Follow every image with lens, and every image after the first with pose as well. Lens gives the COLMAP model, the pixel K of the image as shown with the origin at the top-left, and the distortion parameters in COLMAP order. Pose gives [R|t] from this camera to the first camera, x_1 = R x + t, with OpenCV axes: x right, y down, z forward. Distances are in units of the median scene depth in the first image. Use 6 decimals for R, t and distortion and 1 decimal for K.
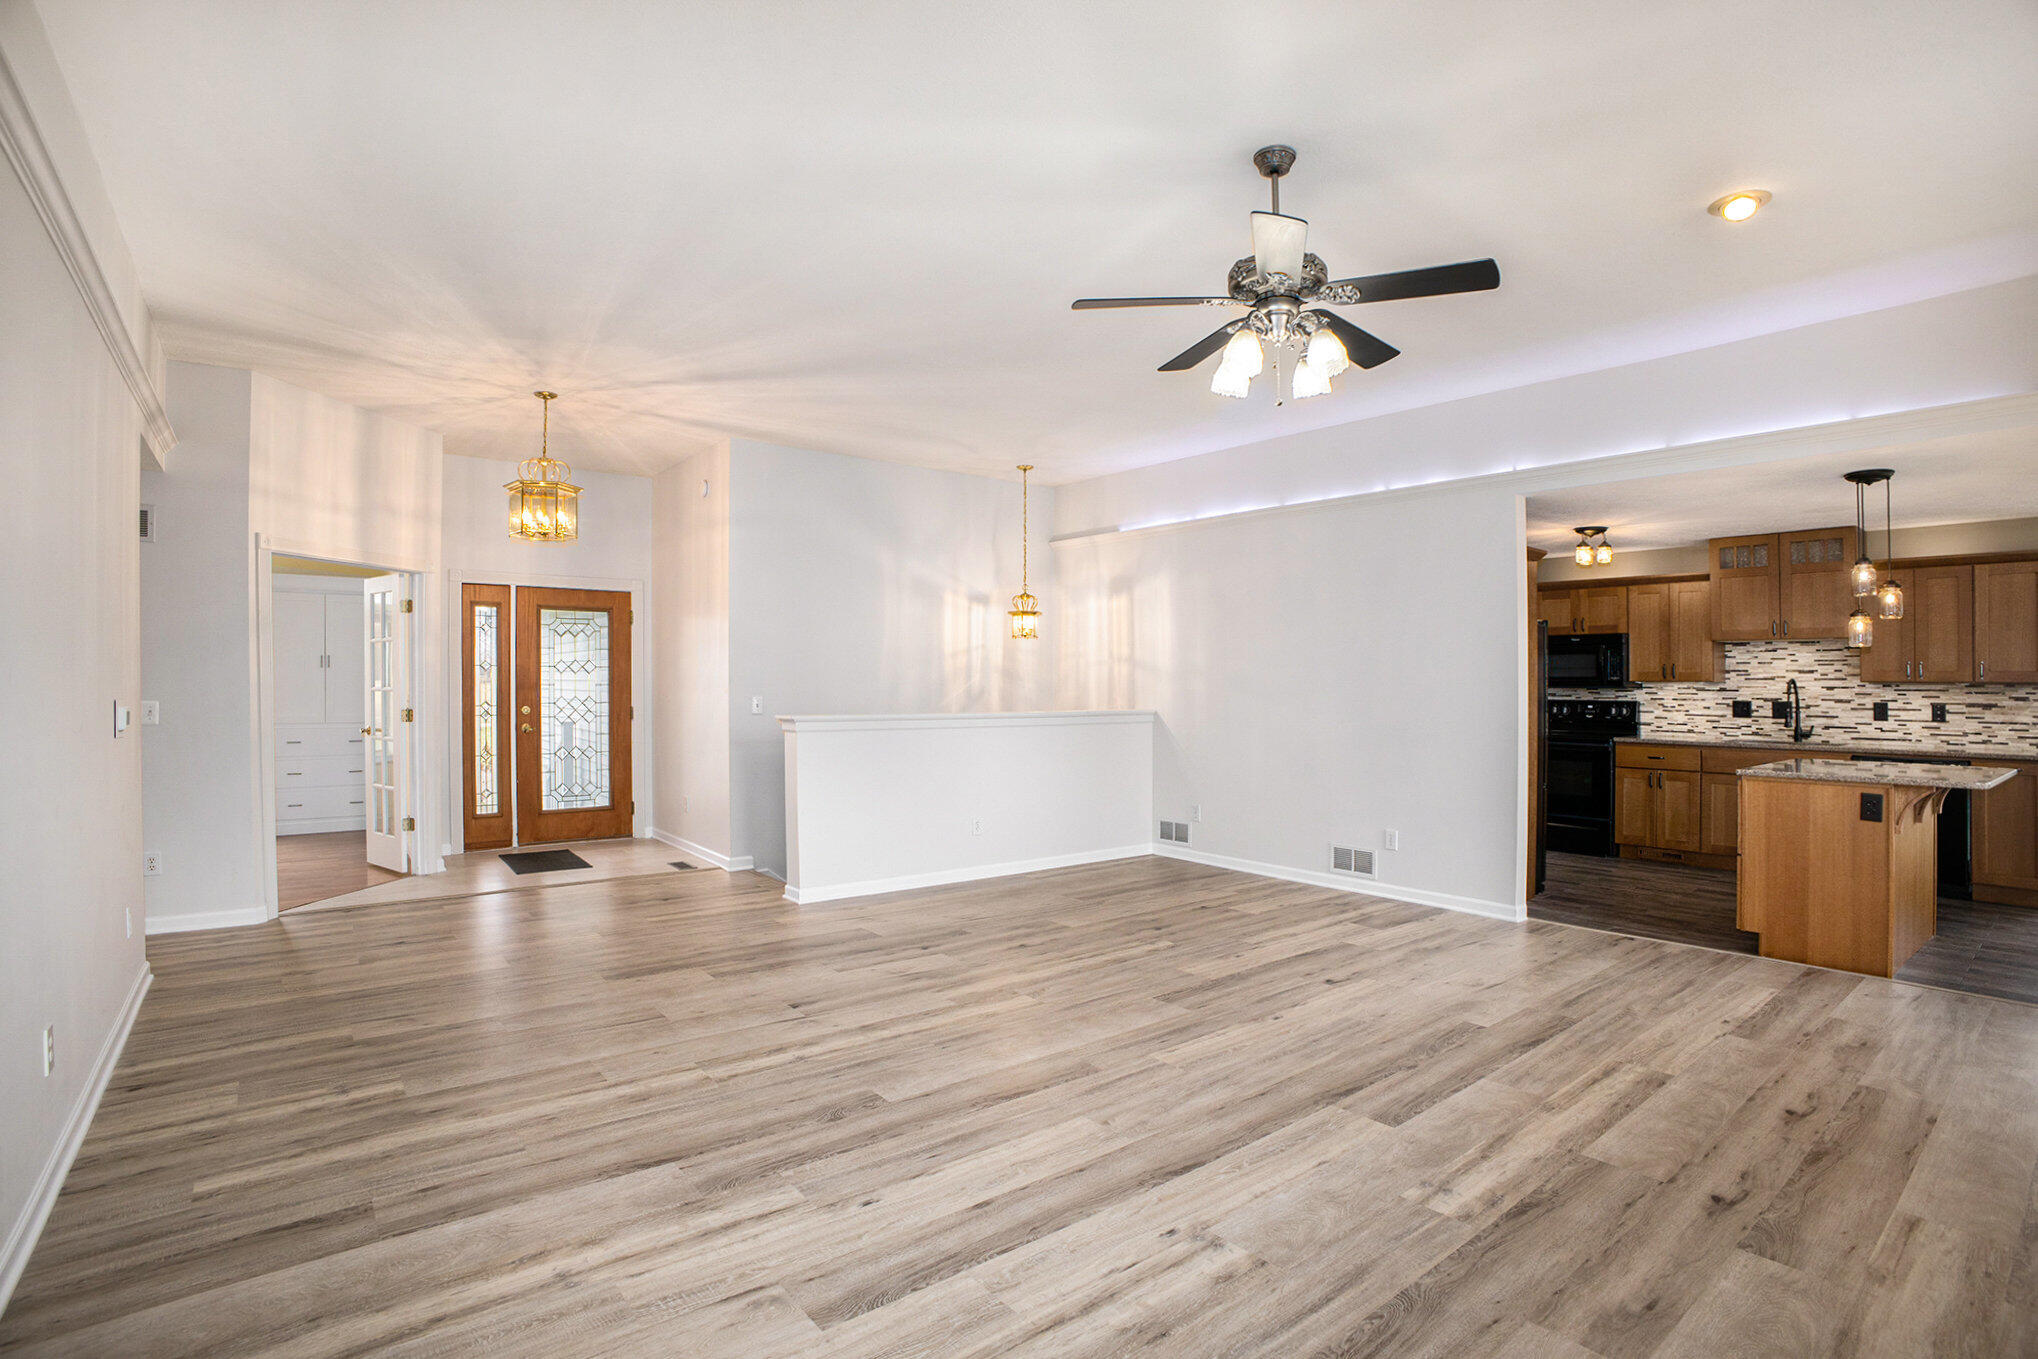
lens RADIAL K [[971.4, 0, 1026.7], [0, 971.4, 680.4], [0, 0, 1]] dist [-0.104791, 0.027101]
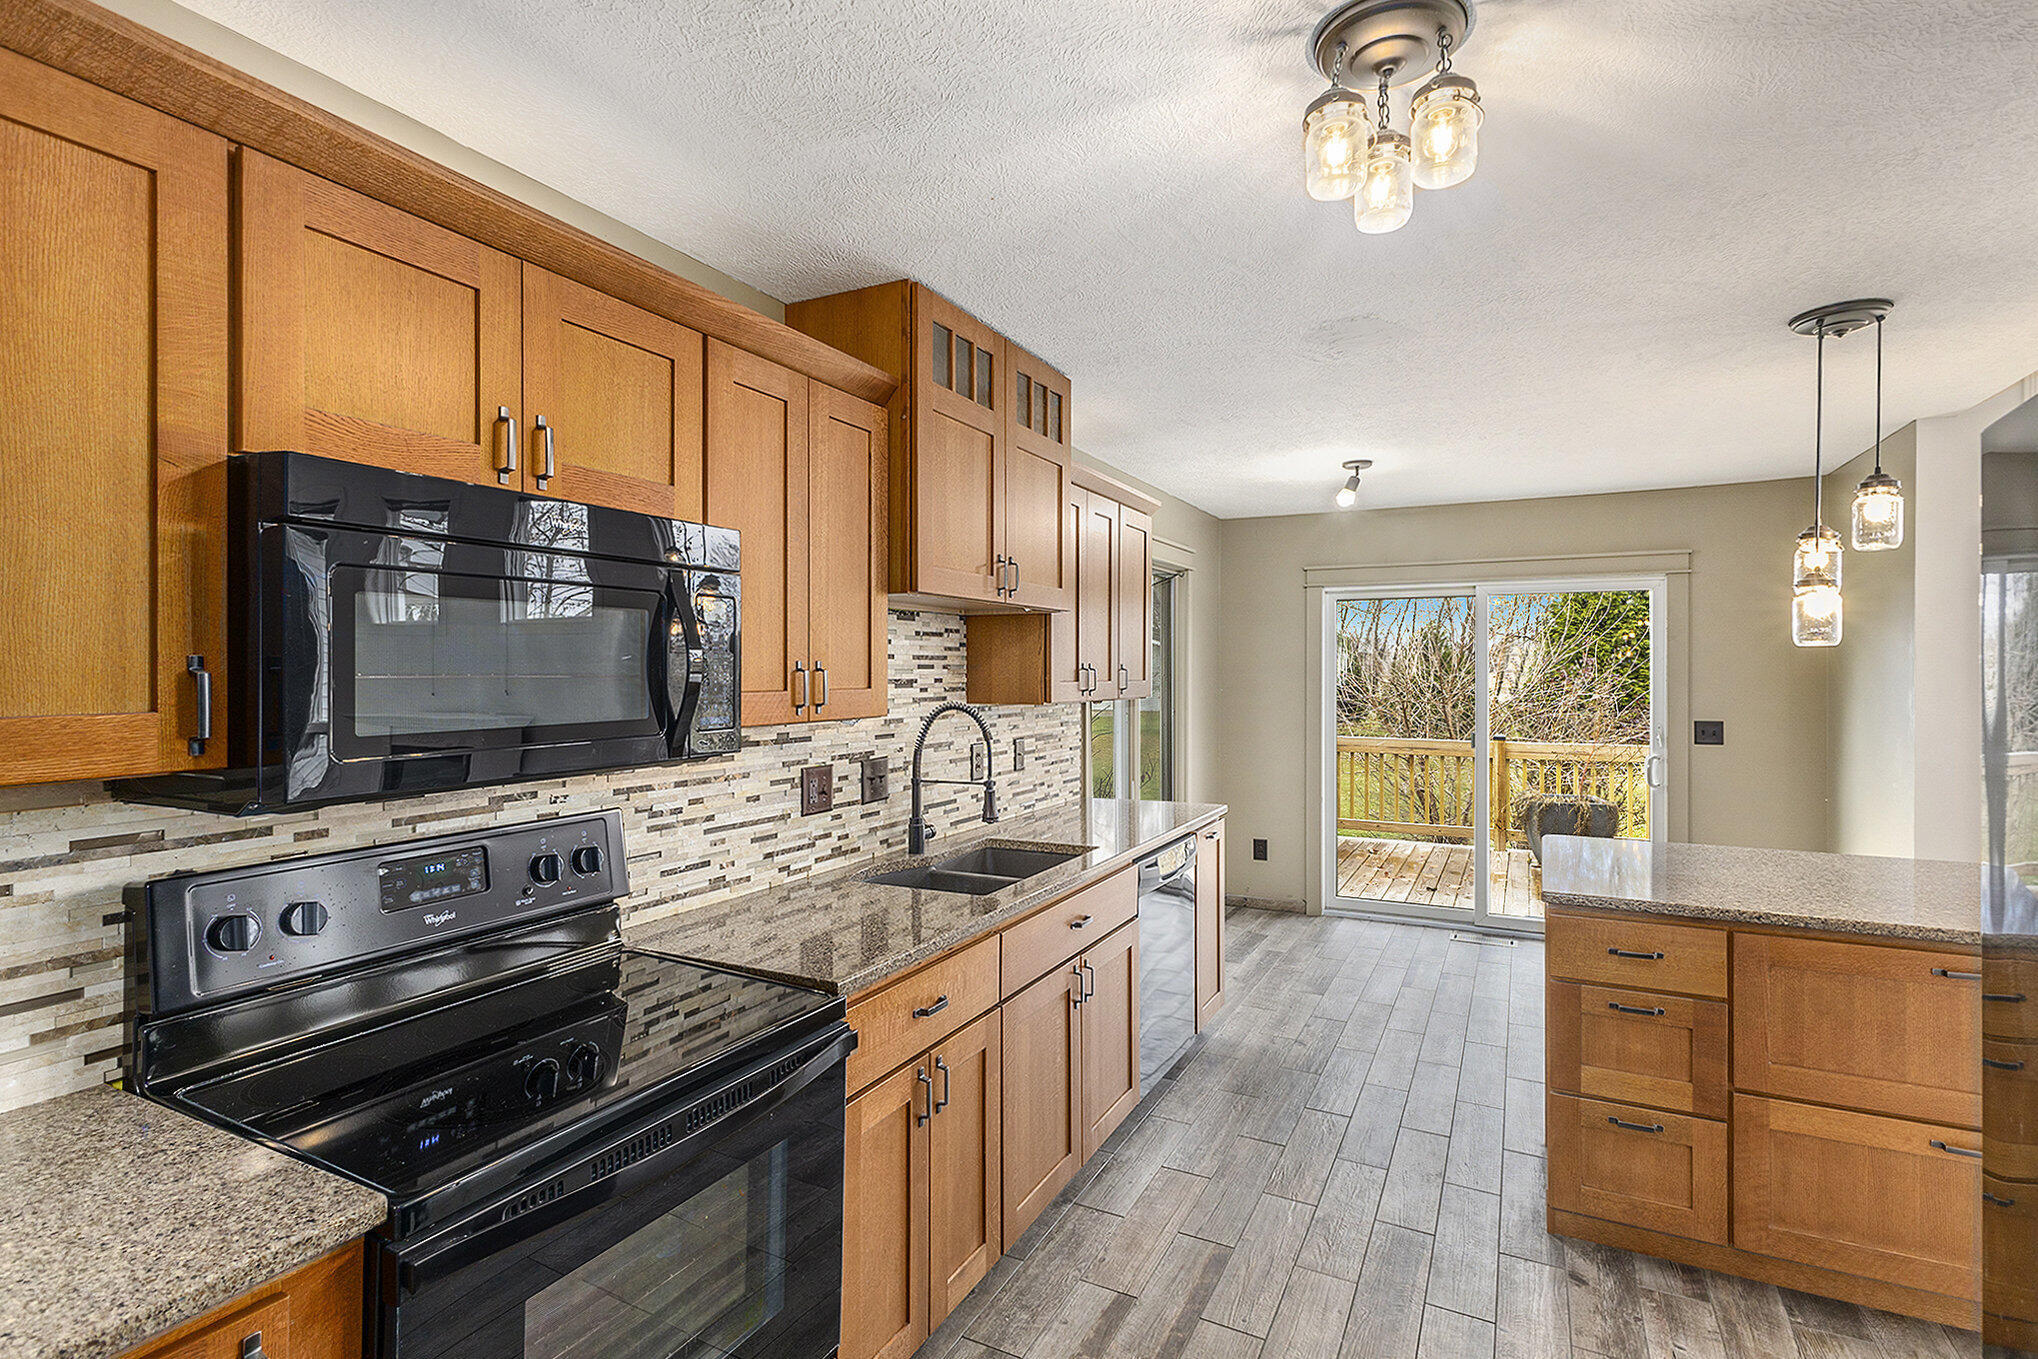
lens RADIAL K [[979.3, 0, 1014.8], [0, 979.3, 666.2], [0, 0, 1]] dist [0.000472, -0.000803]
pose [[-0.407138, -0.007829, 0.913333, 0.507487], [-0.006200, 0.999964, 0.005808, -0.024666], [-0.913346, -0.003298, -0.407171, 1.376655]]
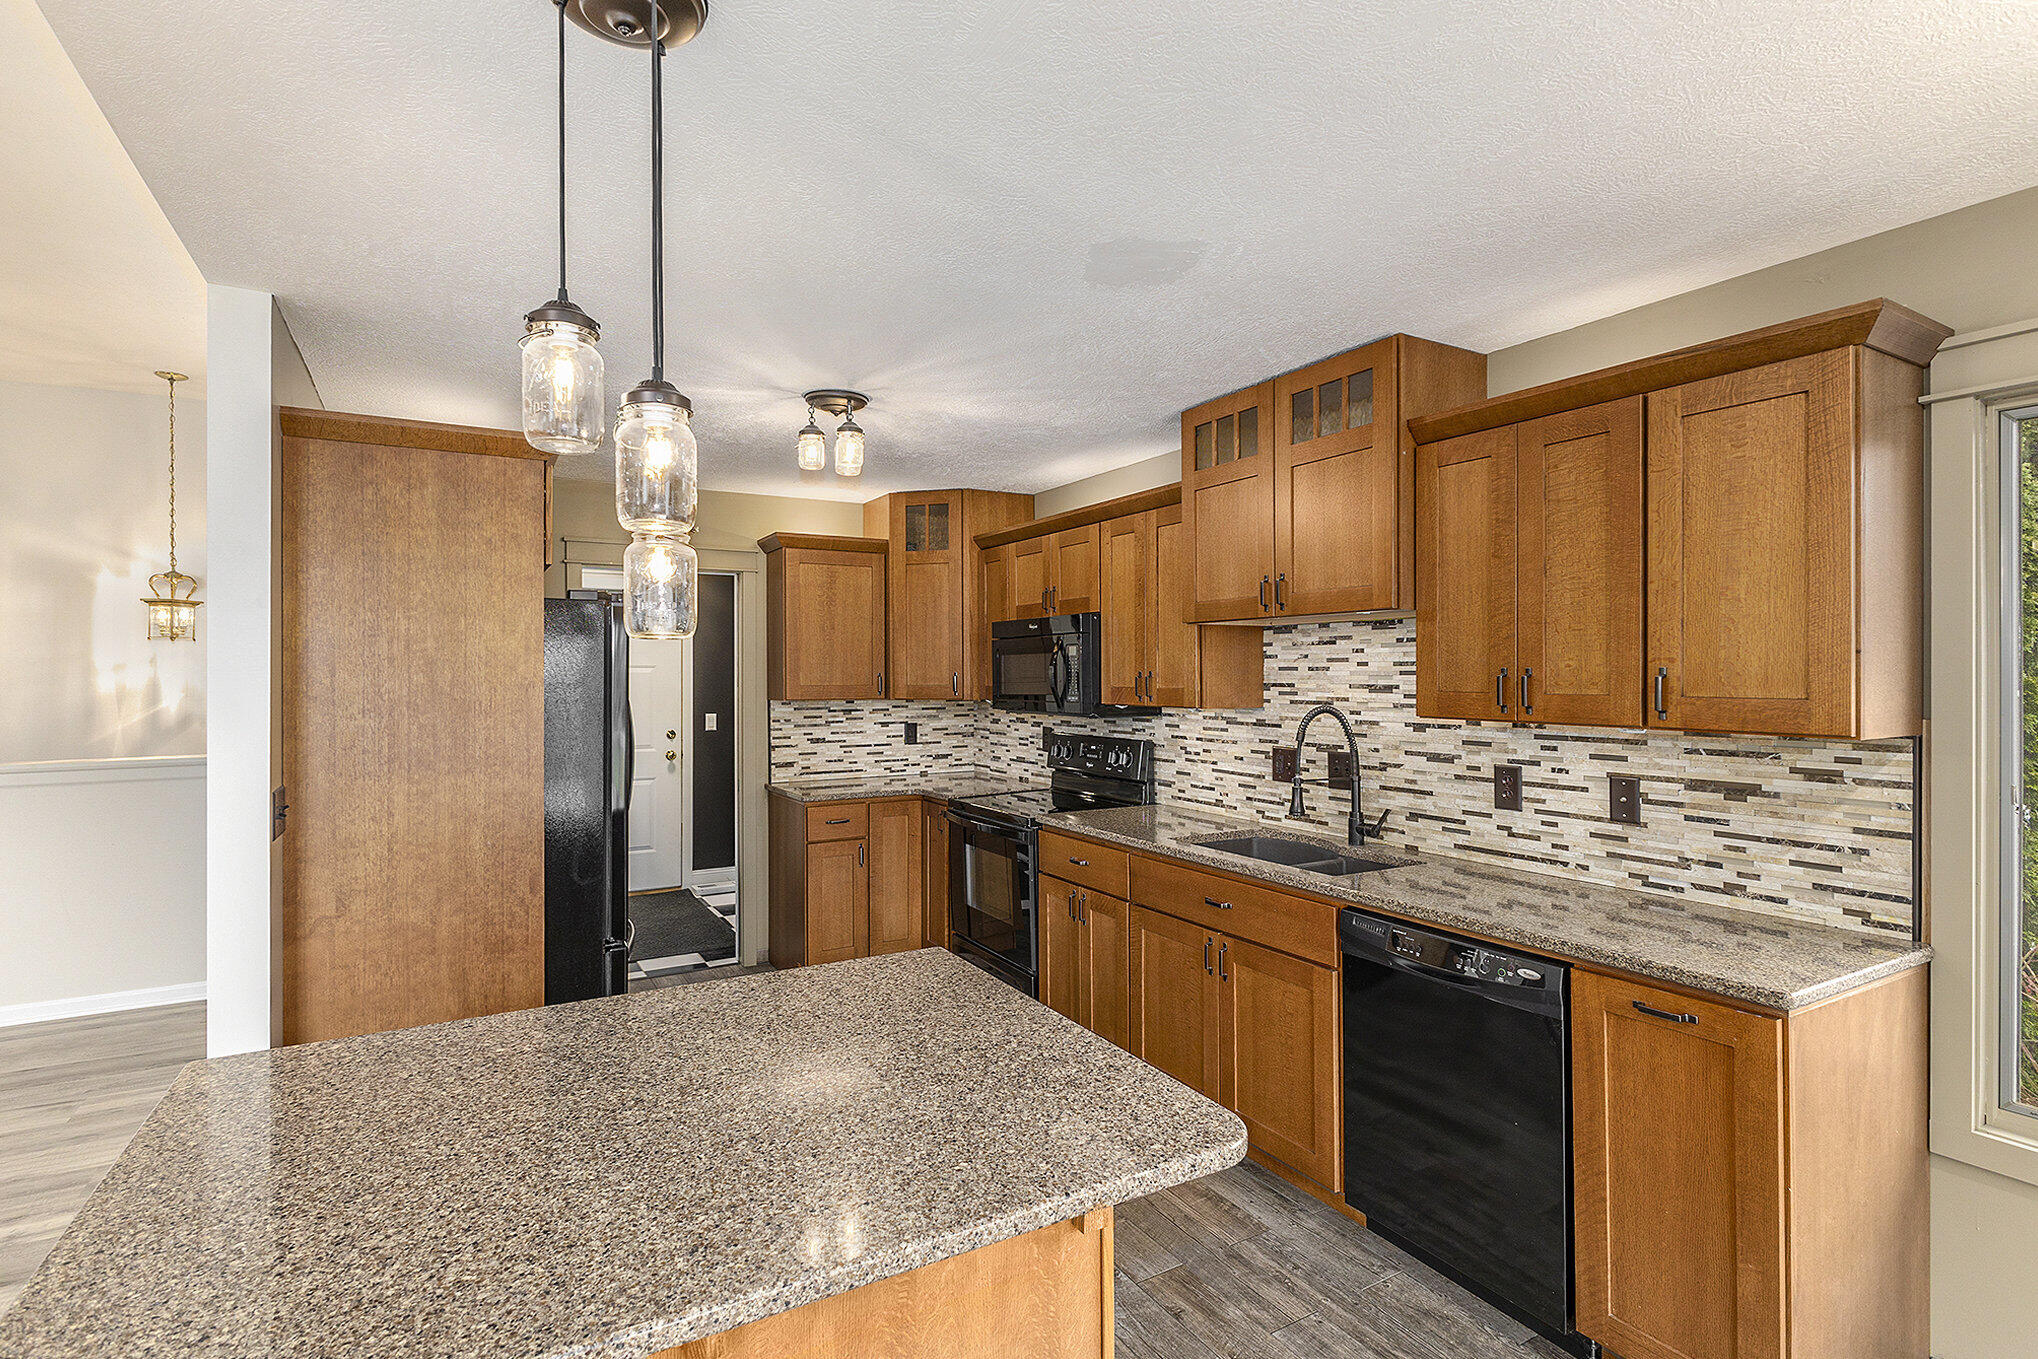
lens RADIAL K [[961.7, 0, 1019.0], [0, 961.7, 679.5], [0, 0, 1]] dist [-0.000054, 0.000380]
pose [[0.990264, -0.007588, -0.138998, 0.901203], [0.008216, 0.999958, 0.003945, -0.020985], [0.138962, -0.005049, 0.990285, 0.609794]]
